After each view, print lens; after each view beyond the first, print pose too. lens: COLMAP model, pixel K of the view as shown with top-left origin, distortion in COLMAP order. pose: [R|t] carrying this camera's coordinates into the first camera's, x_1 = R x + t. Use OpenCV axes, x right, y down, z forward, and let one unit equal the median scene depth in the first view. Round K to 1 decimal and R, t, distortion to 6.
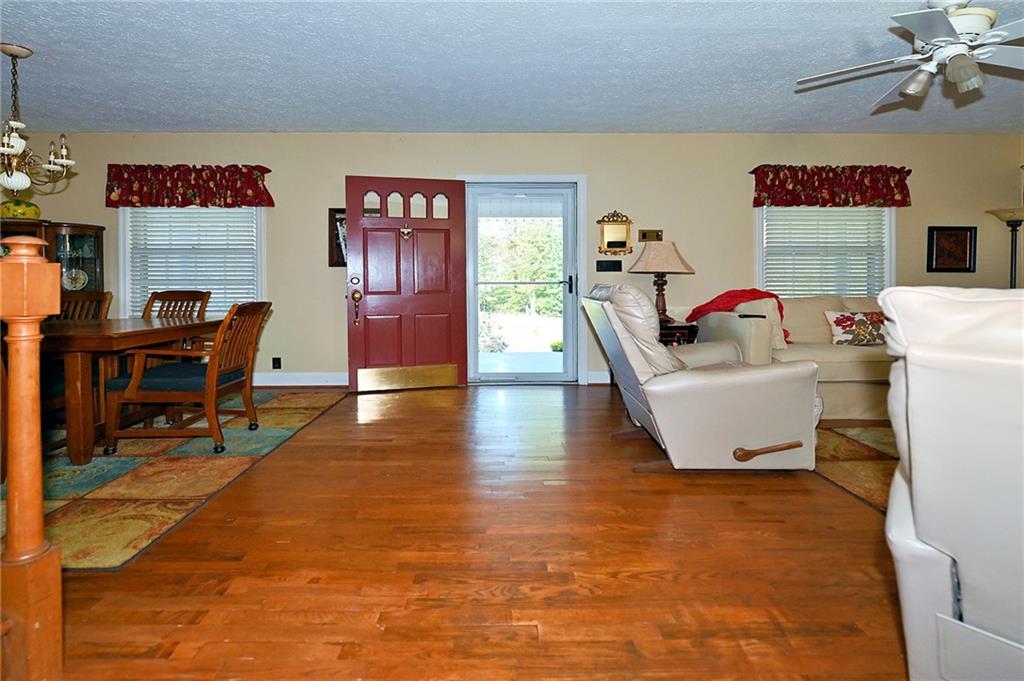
lens RADIAL K [[506.0, 0, 512.3], [0, 506.0, 284.8], [0, 0, 1]] dist [-0.001884, -0.000616]
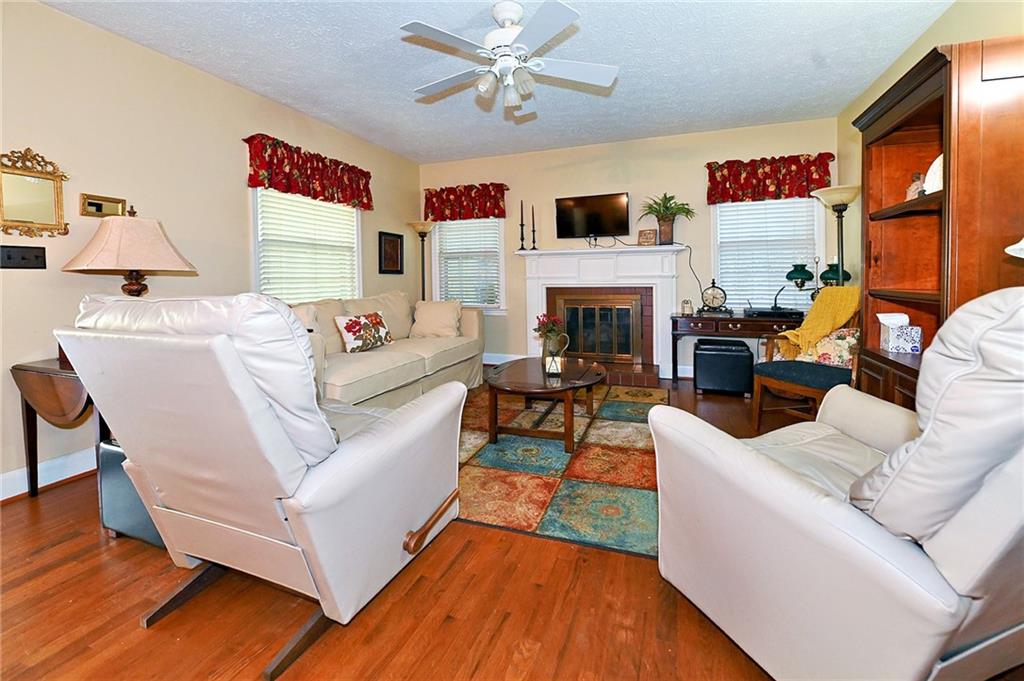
lens RADIAL K [[506.0, 0, 512.3], [0, 506.0, 284.8], [0, 0, 1]] dist [-0.001884, -0.000616]
pose [[0.410372, -0.015946, 0.911779, -0.056024], [0.019858, 0.999766, 0.008547, -0.004961], [-0.911702, 0.014599, 0.410593, 0.329980]]
